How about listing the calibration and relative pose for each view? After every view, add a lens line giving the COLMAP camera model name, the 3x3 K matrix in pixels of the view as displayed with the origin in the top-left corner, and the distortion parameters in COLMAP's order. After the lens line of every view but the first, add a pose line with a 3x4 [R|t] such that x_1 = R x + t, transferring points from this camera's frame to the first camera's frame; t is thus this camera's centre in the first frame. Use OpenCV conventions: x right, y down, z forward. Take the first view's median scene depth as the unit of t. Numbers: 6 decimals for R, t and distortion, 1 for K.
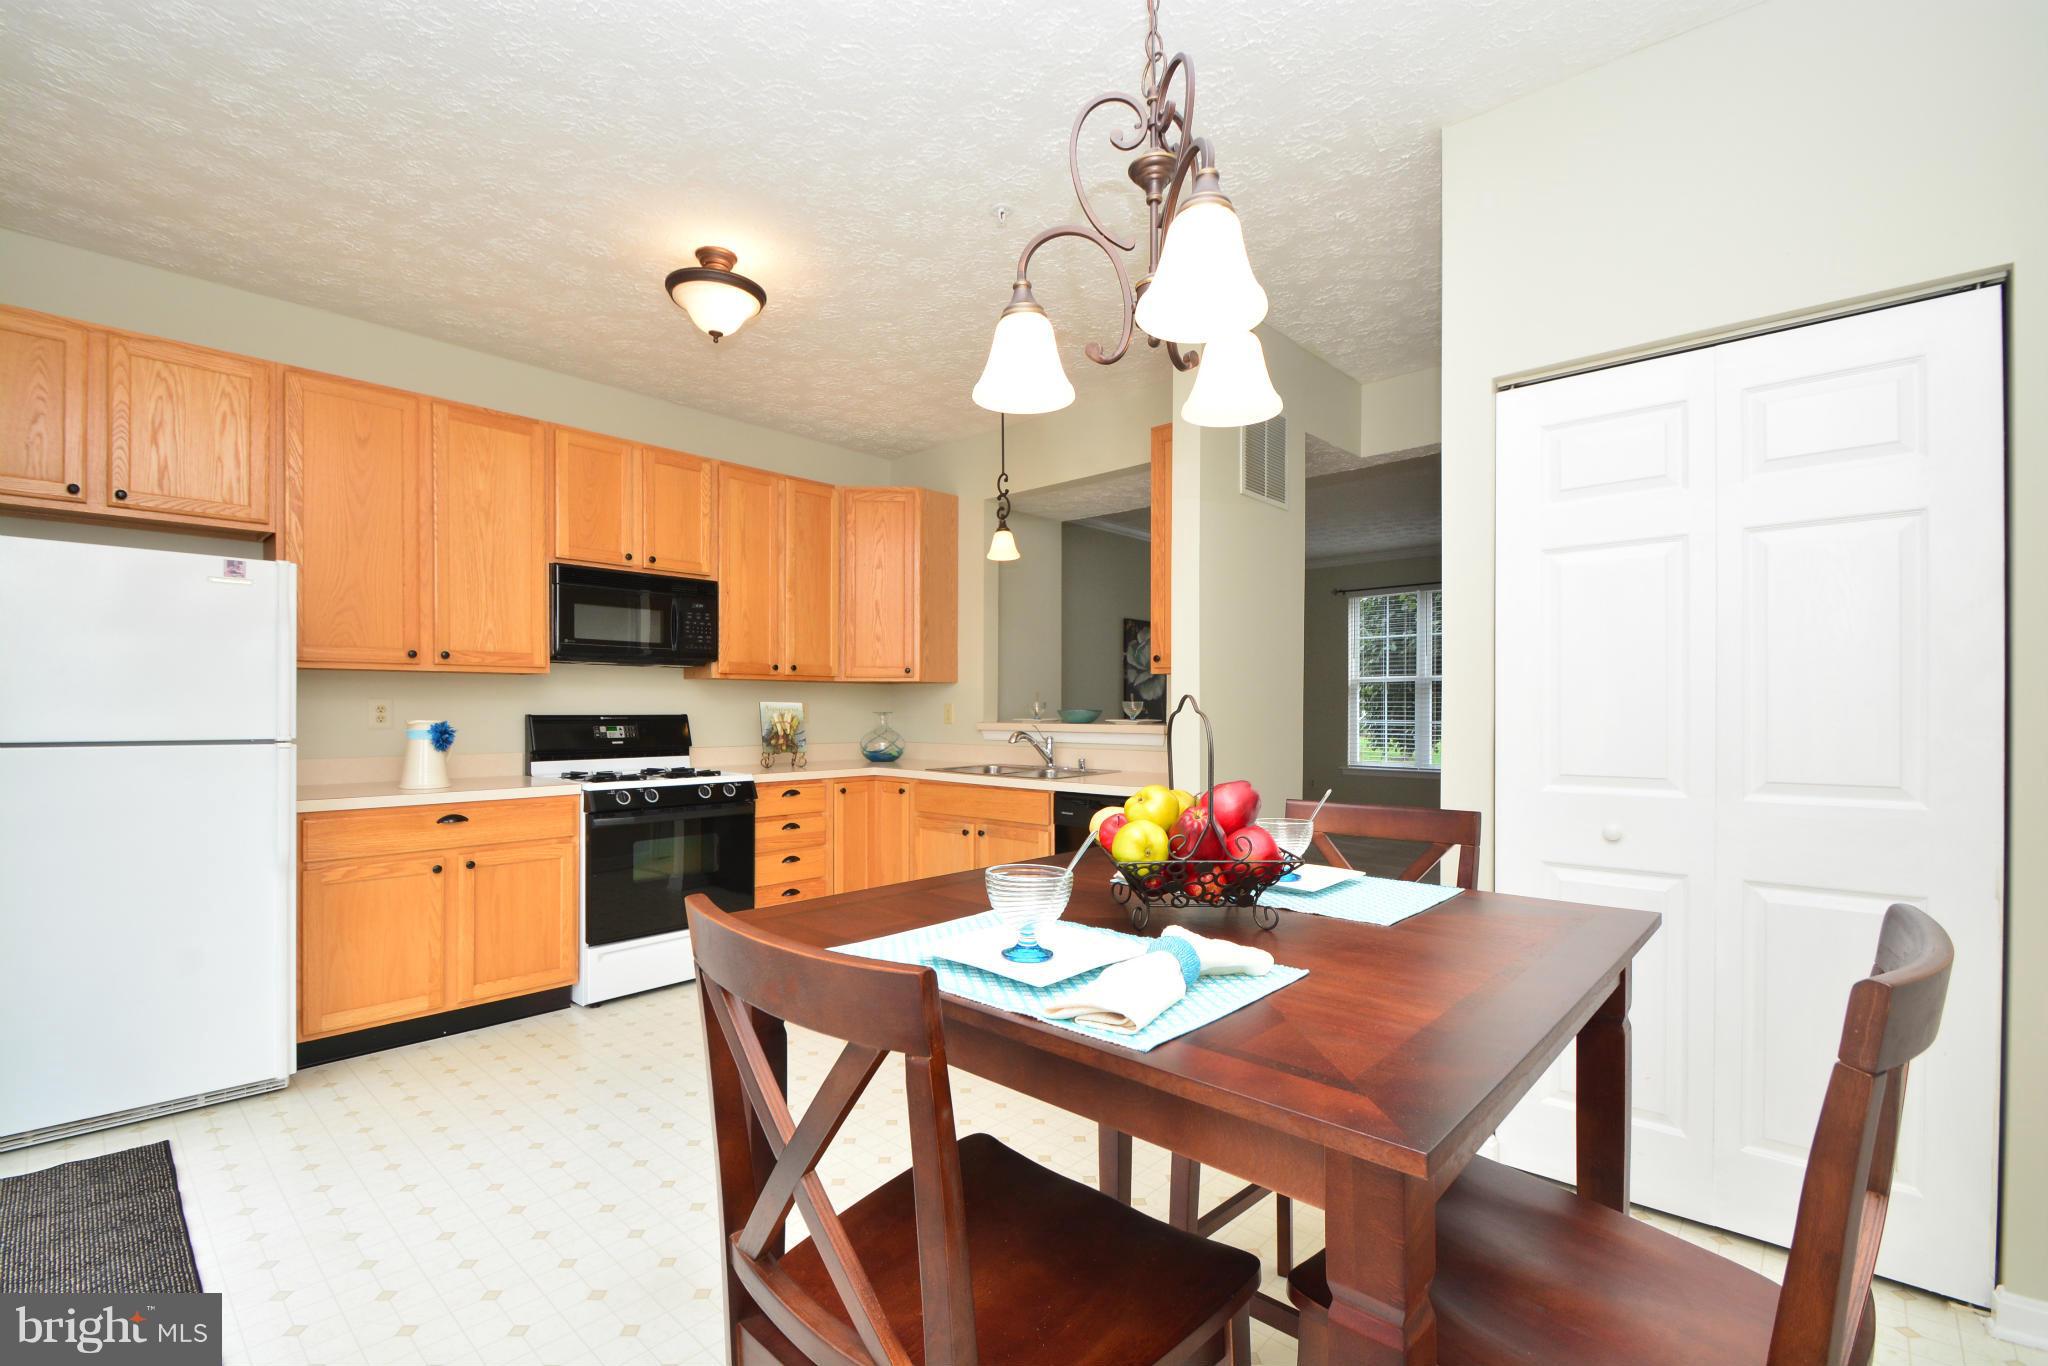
lens RADIAL K [[897.5, 0, 993.3], [0, 897.5, 714.9], [0, 0, 1]] dist [0.015827, -0.016851]
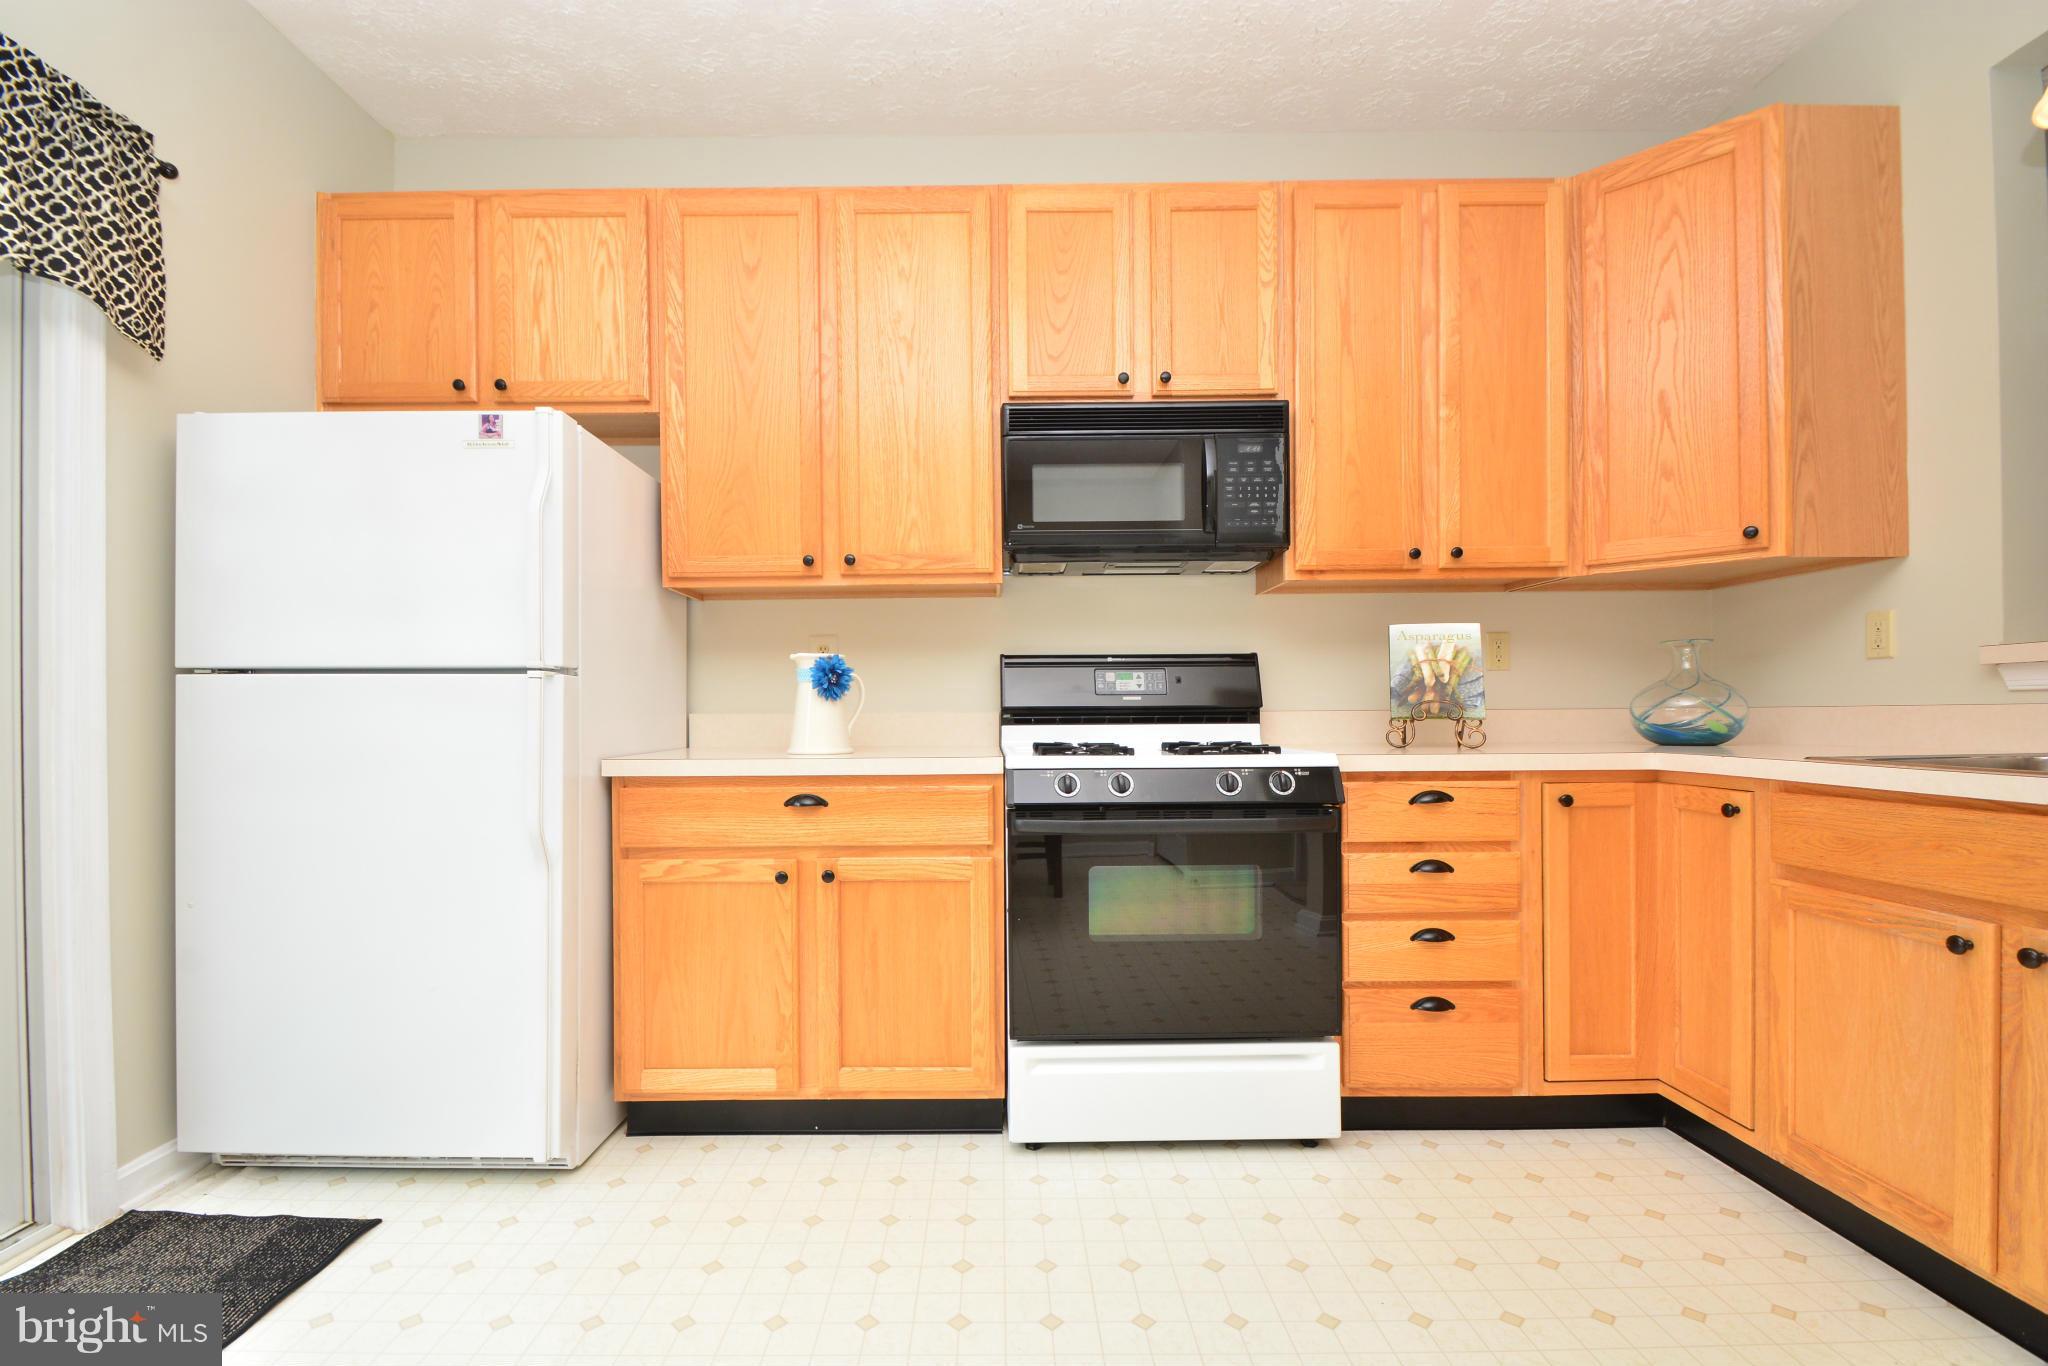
lens RADIAL K [[897.5, 0, 993.3], [0, 897.5, 714.9], [0, 0, 1]] dist [0.015827, -0.016851]
pose [[0.683984, -0.006411, -0.729469, -0.036696], [0.004565, 0.999979, -0.004507, 0.047478], [0.729483, -0.000247, 0.683999, 0.543103]]
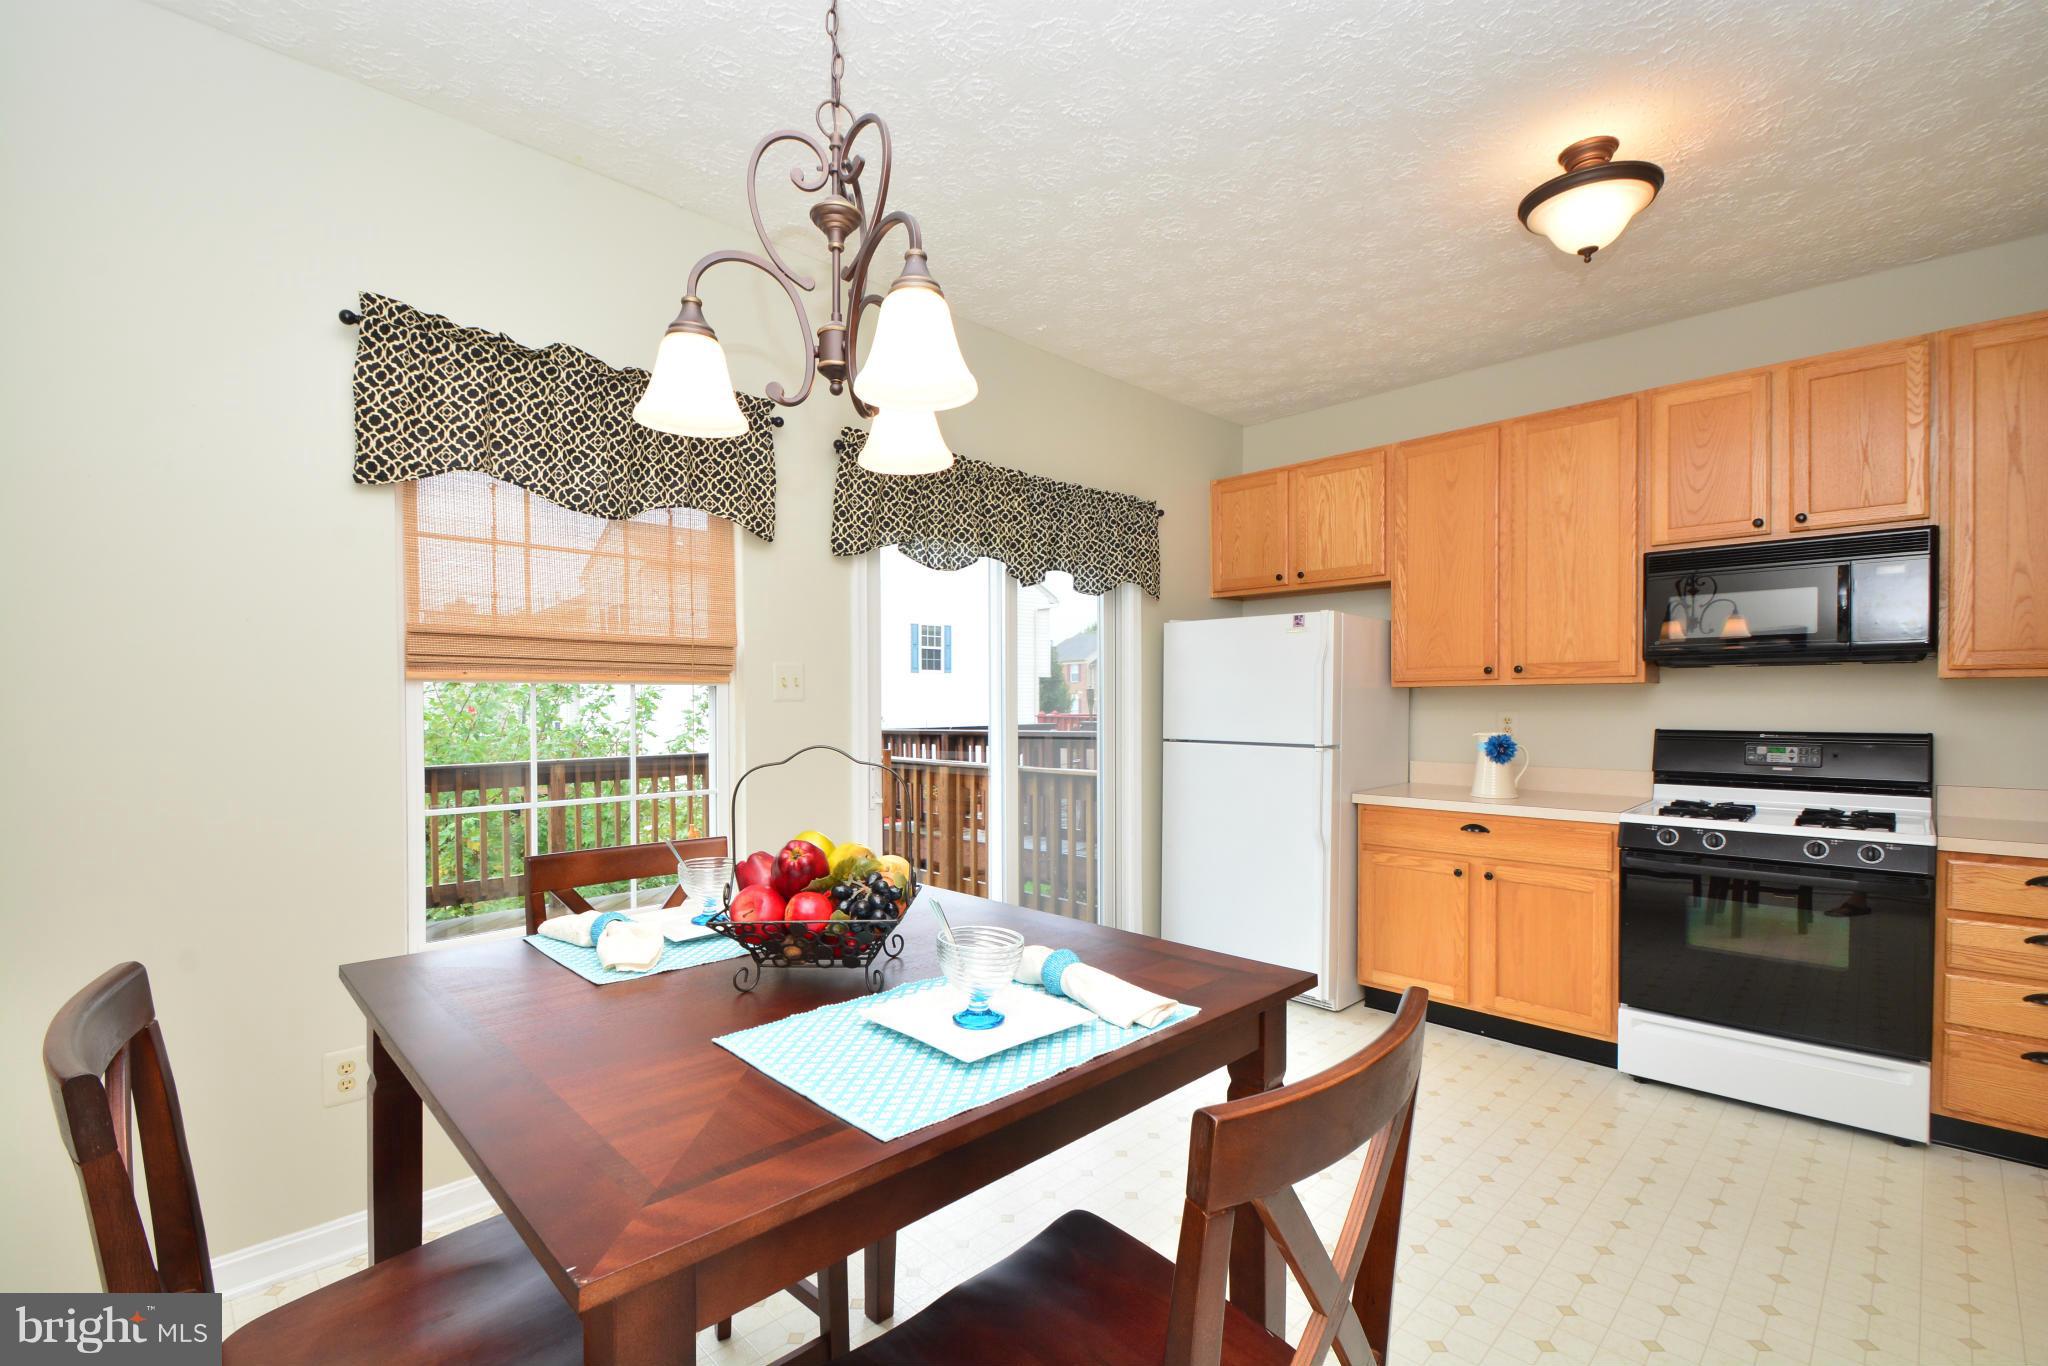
lens RADIAL K [[897.5, 0, 993.3], [0, 897.5, 714.9], [0, 0, 1]] dist [0.015827, -0.016851]
pose [[-0.051853, 0.014323, -0.998552, 0.386143], [-0.002649, 0.999892, 0.014480, -0.024677], [0.998651, 0.003396, -0.051809, 0.406850]]
